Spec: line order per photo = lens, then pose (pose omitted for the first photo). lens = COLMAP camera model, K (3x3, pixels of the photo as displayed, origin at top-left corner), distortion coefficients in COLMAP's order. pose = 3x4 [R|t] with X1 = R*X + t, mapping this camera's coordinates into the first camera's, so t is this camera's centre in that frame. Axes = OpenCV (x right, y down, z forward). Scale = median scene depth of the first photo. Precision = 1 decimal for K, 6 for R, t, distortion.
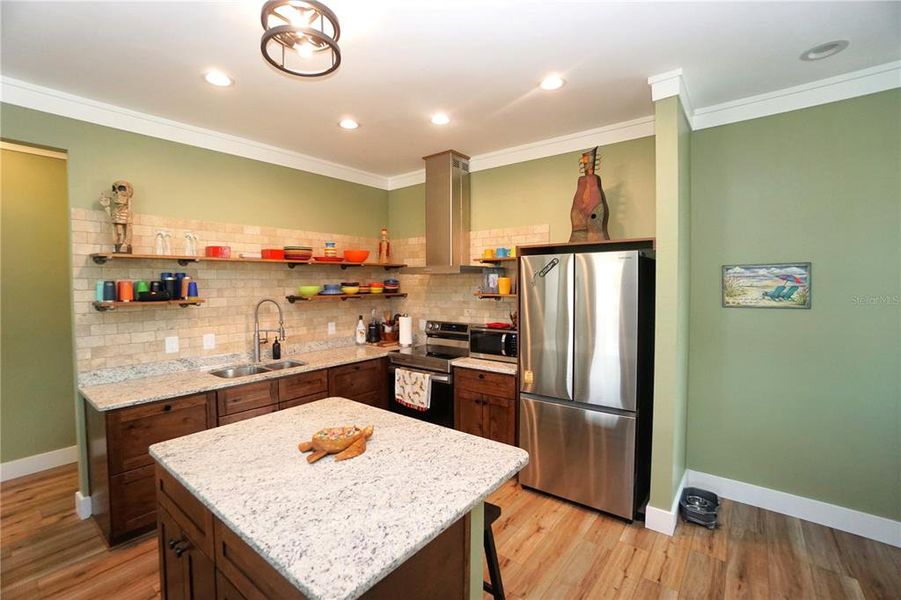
lens RADIAL K [[391.8, 0, 430.5], [0, 391.8, 299.4], [0, 0, 1]] dist [-0.047070, 0.000045]
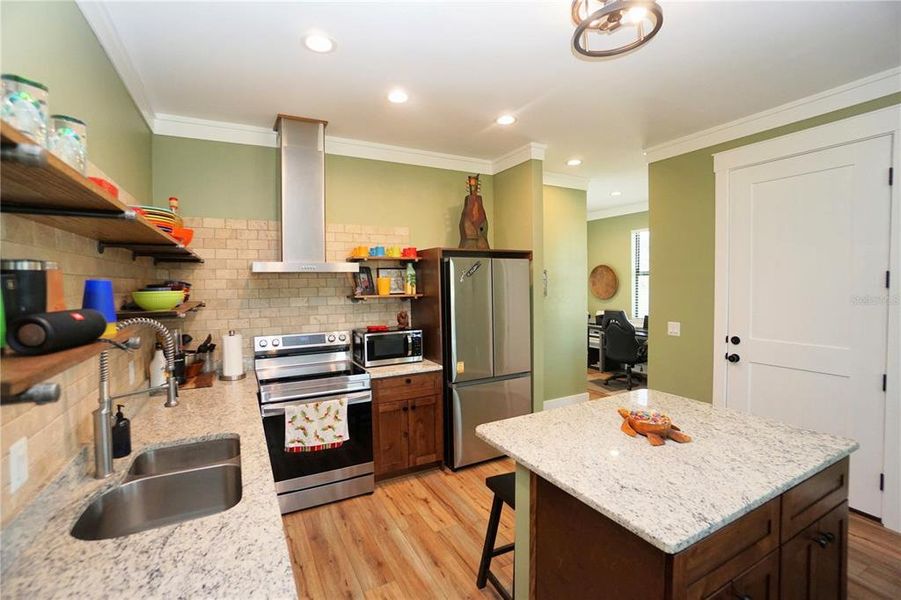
lens RADIAL K [[396.6, 0, 439.9], [0, 396.6, 297.3], [0, 0, 1]] dist [-0.065570, 0.023651]
pose [[0.395653, -0.032110, 0.917839, -0.698145], [0.048033, 0.998744, 0.014235, -0.015542], [-0.917143, 0.038454, 0.396699, 0.529381]]
